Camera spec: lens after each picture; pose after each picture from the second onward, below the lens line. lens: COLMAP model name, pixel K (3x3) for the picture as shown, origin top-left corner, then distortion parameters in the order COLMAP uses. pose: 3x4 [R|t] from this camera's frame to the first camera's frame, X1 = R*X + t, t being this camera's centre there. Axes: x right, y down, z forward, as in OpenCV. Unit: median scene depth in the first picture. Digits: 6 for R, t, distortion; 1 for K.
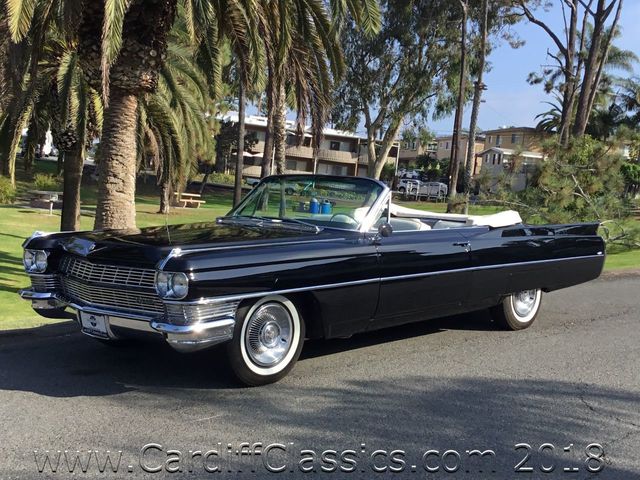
lens RADIAL K [[854.8, 0, 333.6], [0, 854.8, 244.7], [0, 0, 1]] dist [0.079846, 0.000000]
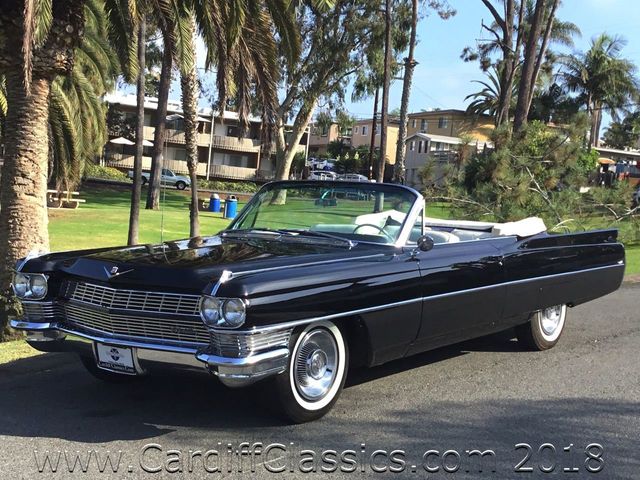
lens RADIAL K [[1017.5, 0, 337.6], [0, 1017.5, 250.3], [0, 0, 1]] dist [0.090844, 0.000000]
pose [[0.993446, -0.015391, 0.113264, -0.032342], [0.015073, 0.999880, 0.003667, -0.003320], [-0.113306, -0.001935, 0.993558, -0.011118]]
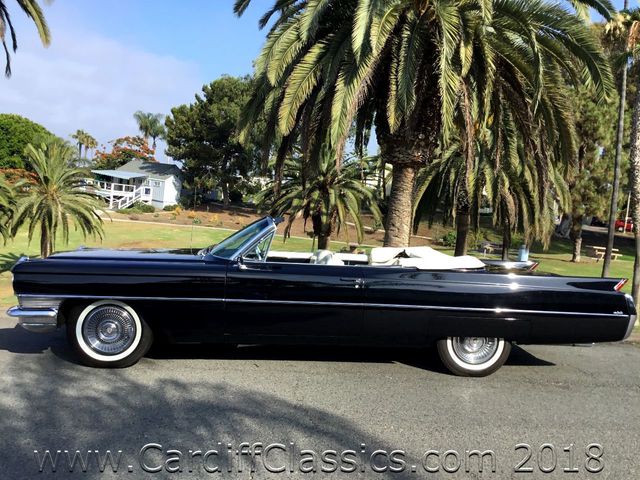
lens RADIAL K [[590.0, 0, 318.6], [0, 590.0, 240.3], [0, 0, 1]] dist [0.027011, 0.000000]
pose [[0.745955, 0.039520, -0.664822, 0.144749], [-0.084823, 0.995746, -0.035984, -0.004949], [0.660572, 0.083235, 0.746134, 0.098161]]
